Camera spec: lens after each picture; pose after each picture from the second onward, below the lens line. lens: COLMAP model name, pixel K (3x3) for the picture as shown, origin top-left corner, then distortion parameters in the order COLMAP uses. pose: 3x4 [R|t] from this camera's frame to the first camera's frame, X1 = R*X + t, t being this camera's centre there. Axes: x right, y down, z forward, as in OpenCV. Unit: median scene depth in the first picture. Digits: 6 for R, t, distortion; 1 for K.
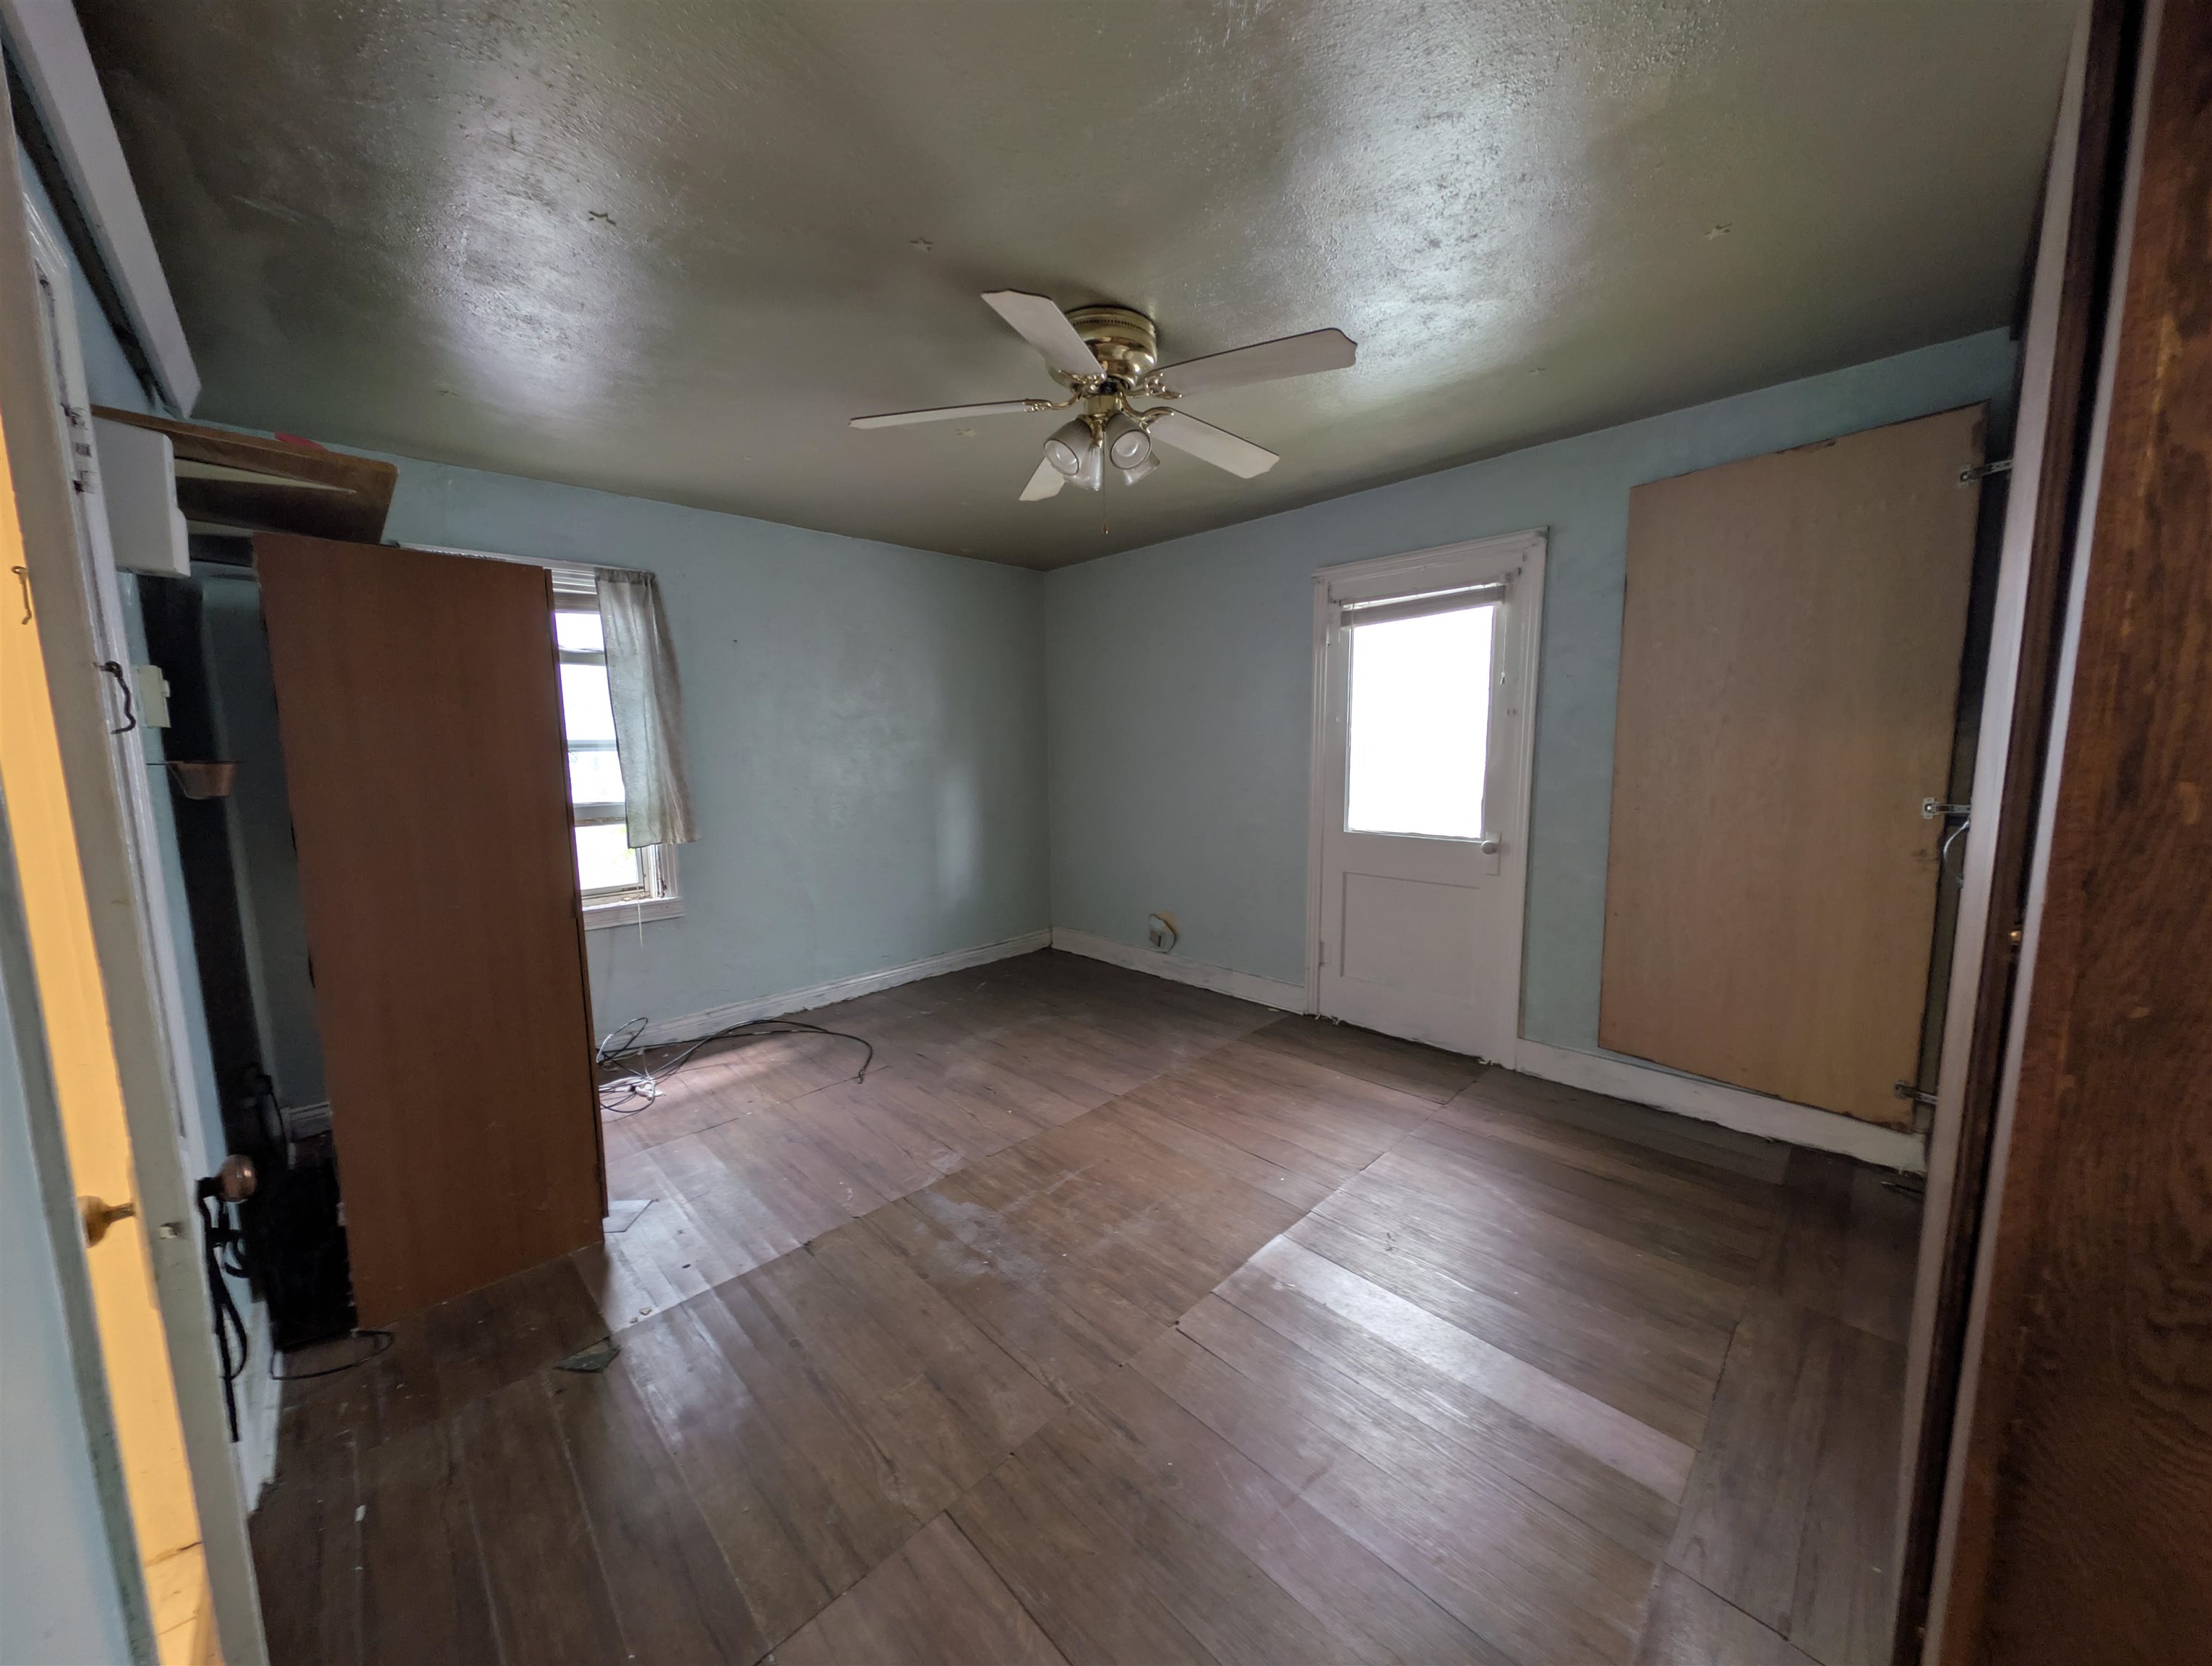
lens RADIAL K [[782.8, 0, 1109.7], [0, 782.8, 832.1], [0, 0, 1]] dist [-0.000976, -0.000313]
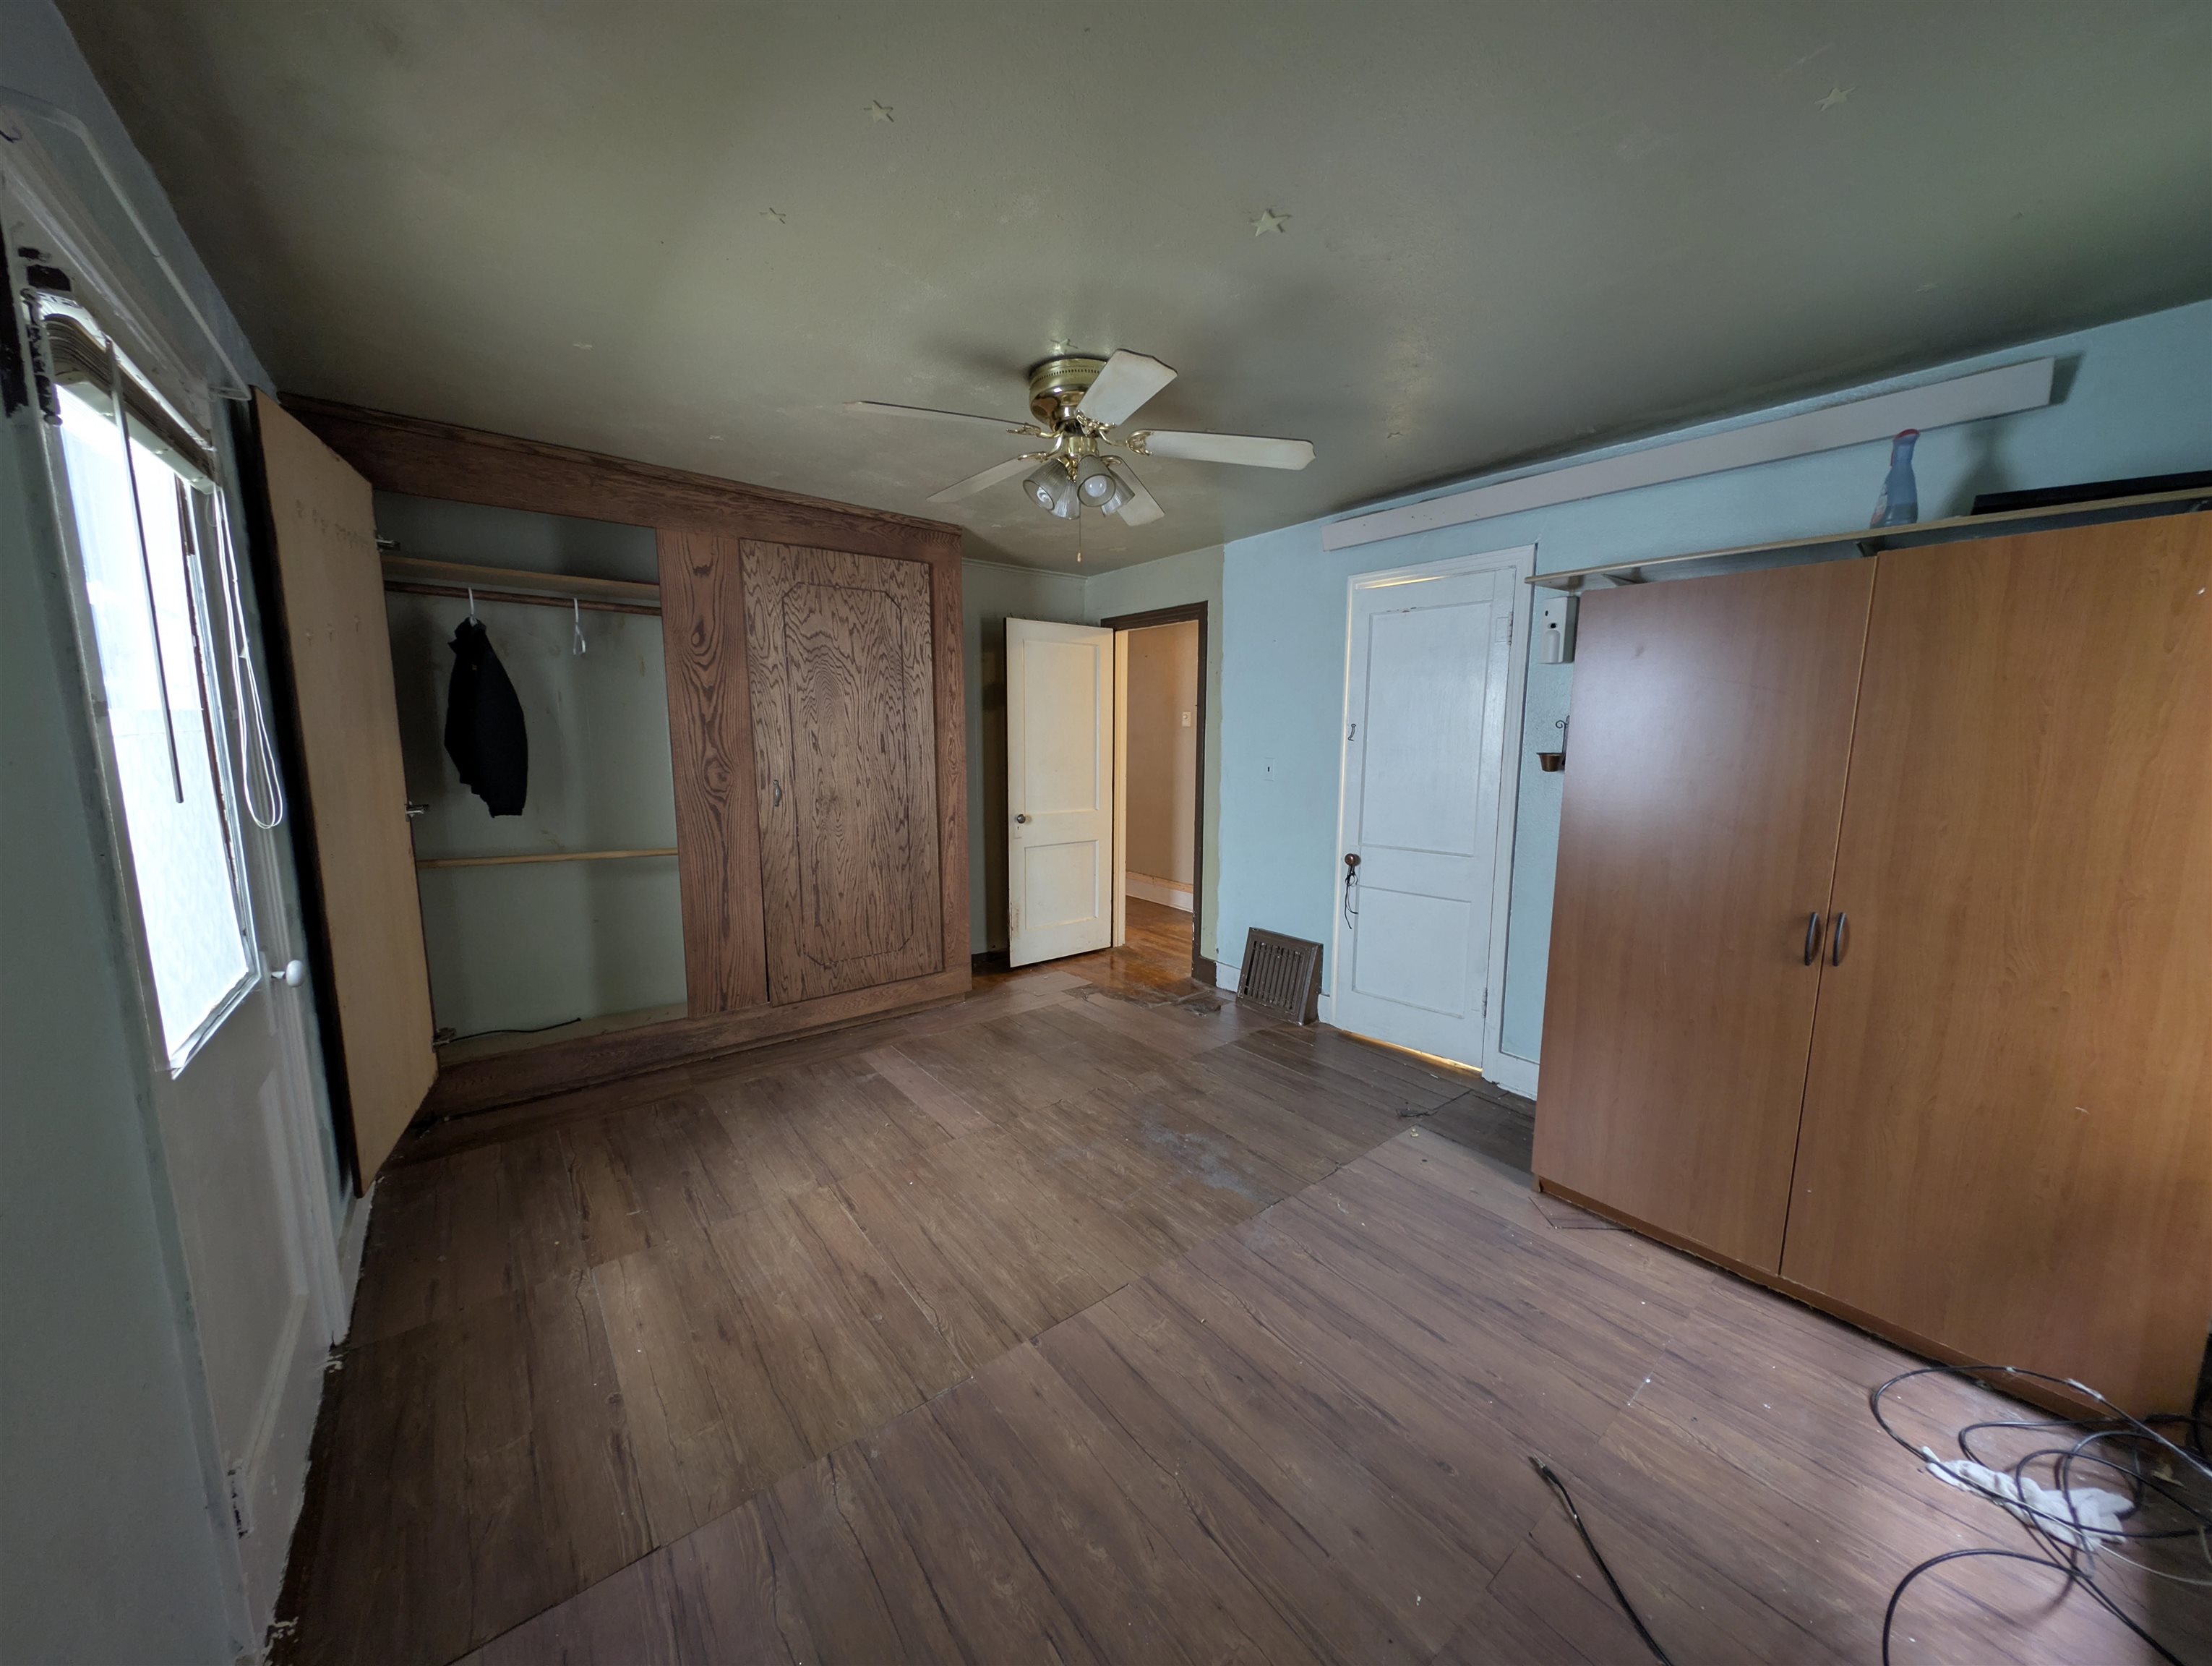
lens RADIAL K [[782.8, 0, 1109.7], [0, 782.8, 832.1], [0, 0, 1]] dist [-0.000976, -0.000313]
pose [[-0.994690, -0.002535, 0.102886, -0.182118], [0.022233, 0.970797, 0.238871, -0.307661], [-0.100487, 0.239890, -0.965585, 2.404793]]
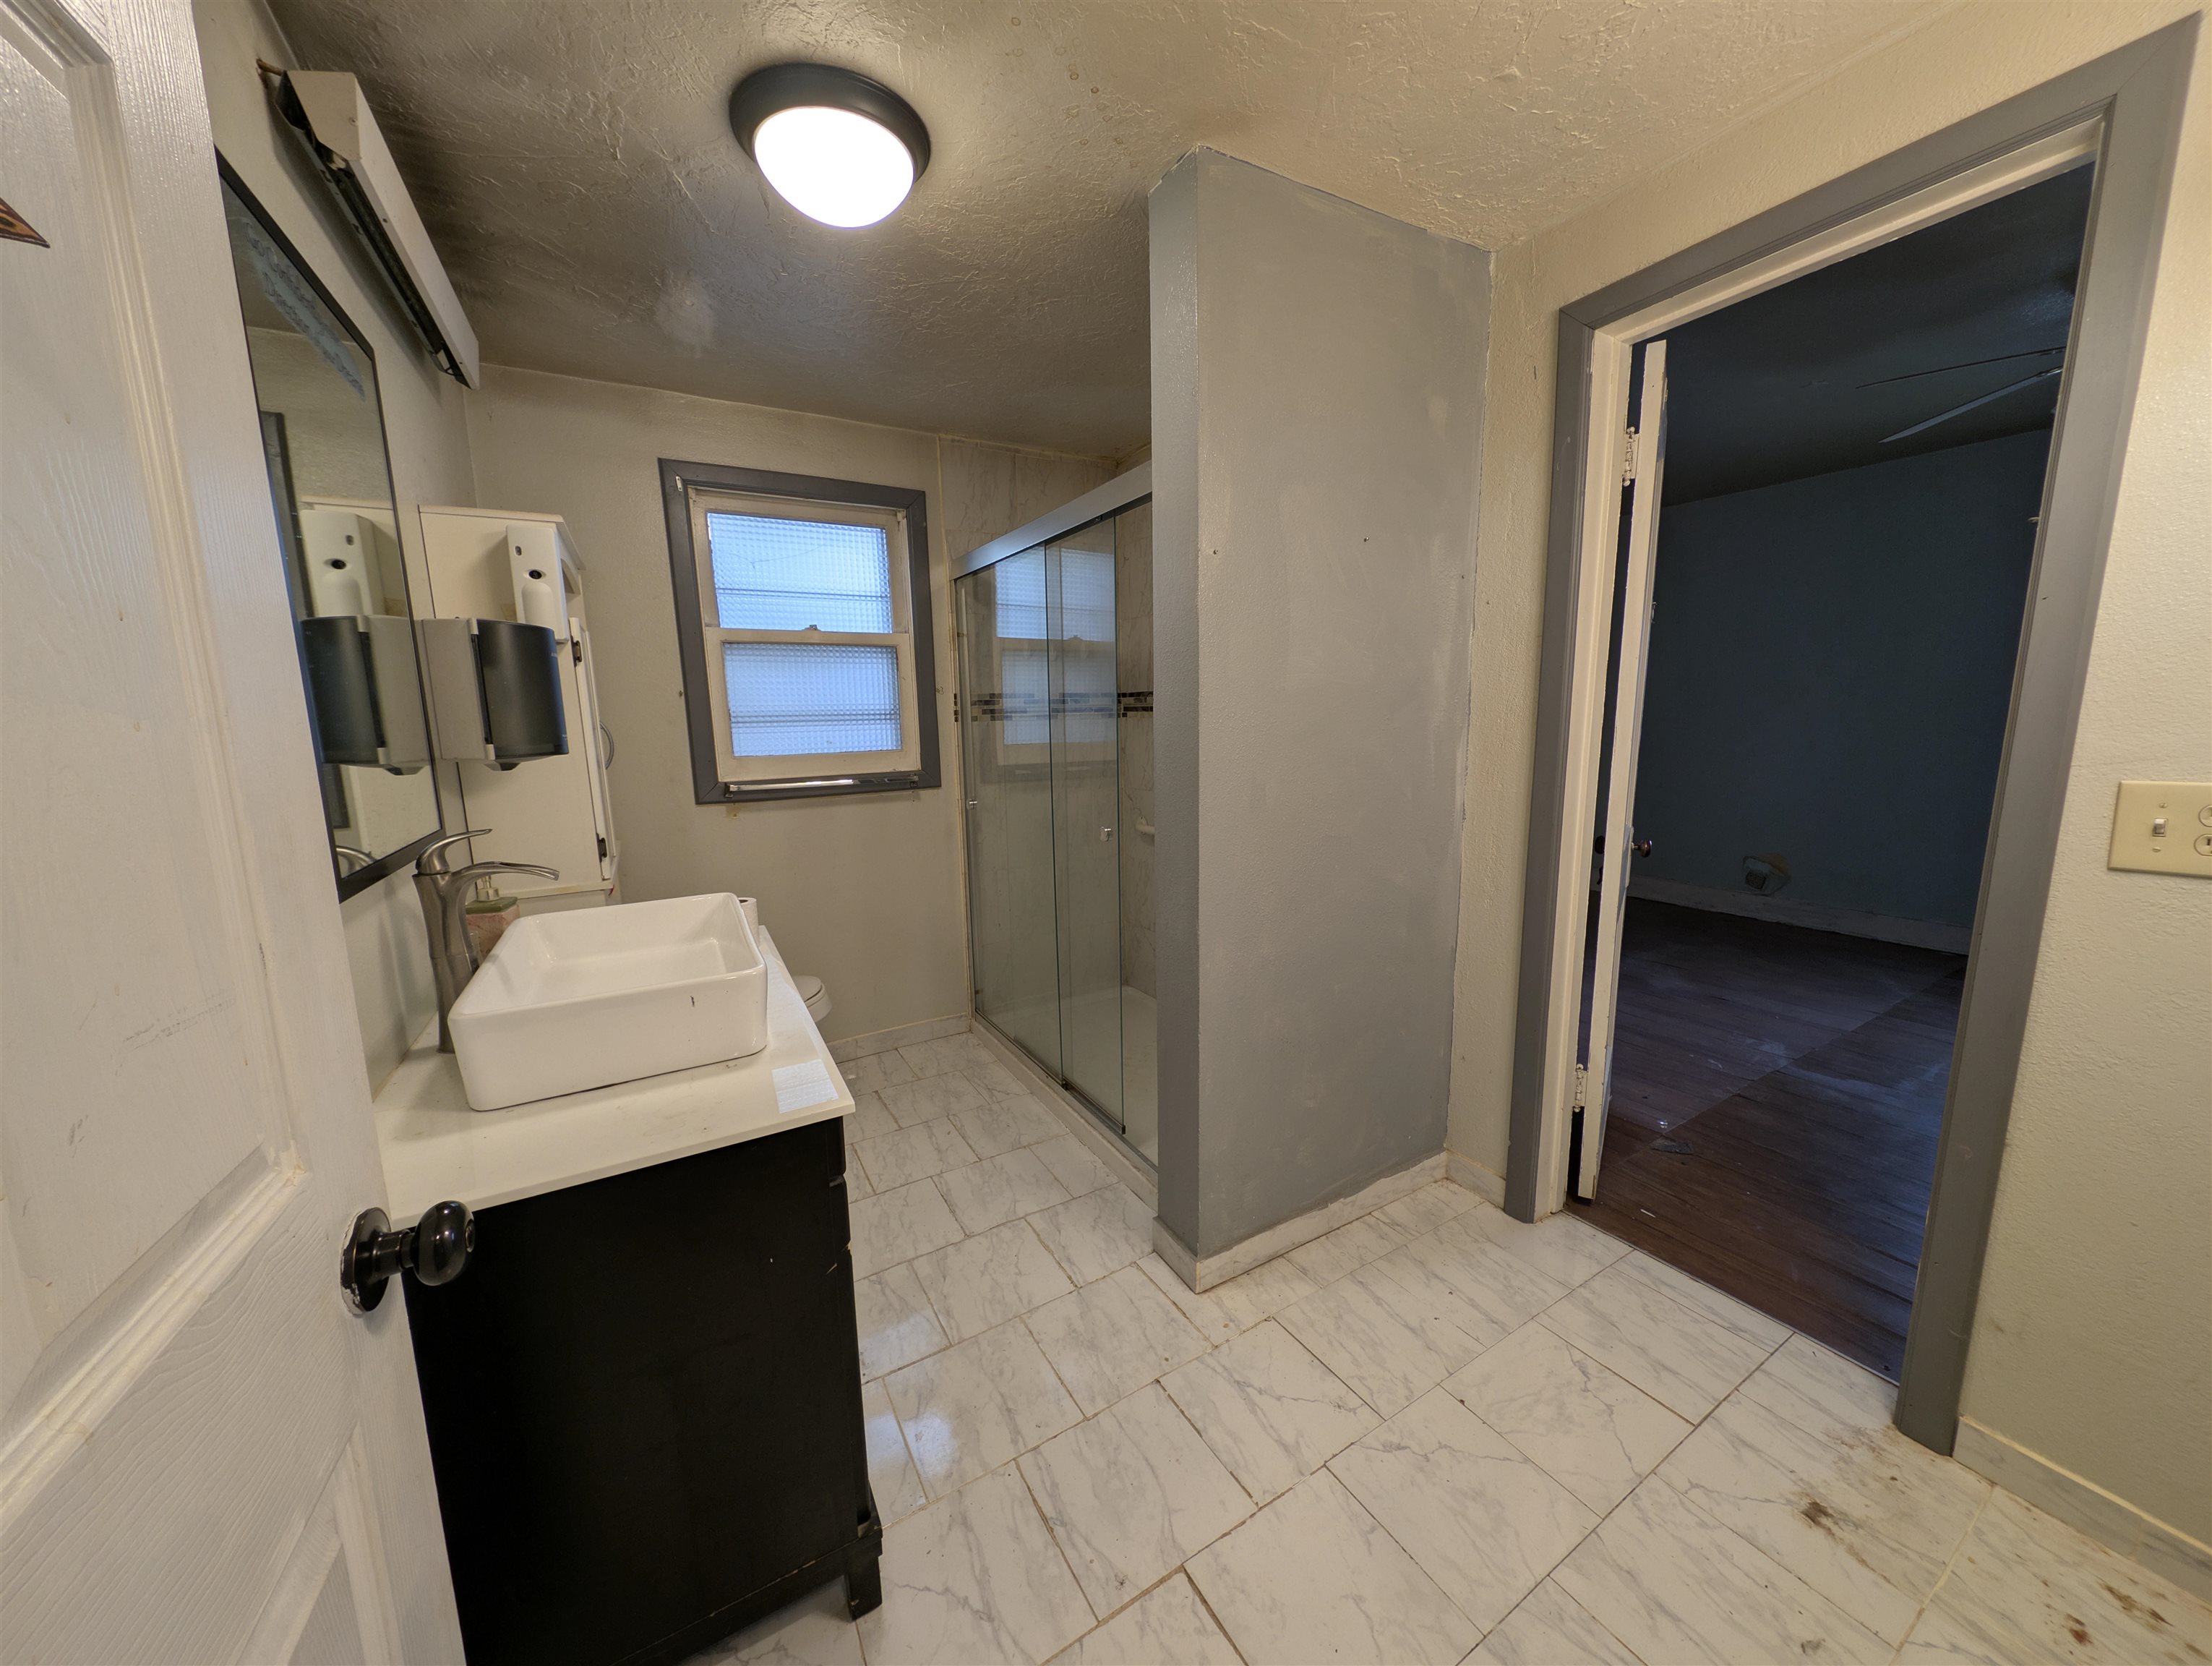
lens RADIAL K [[784.2, 0, 1109.1], [0, 784.2, 835.3], [0, 0, 1]] dist [-0.000832, -0.000153]
pose [[0.967665, 0.029590, -0.250495, -1.181762], [-0.018742, 0.998785, 0.045585, 0.117078], [0.251540, -0.039416, 0.967044, -0.419002]]
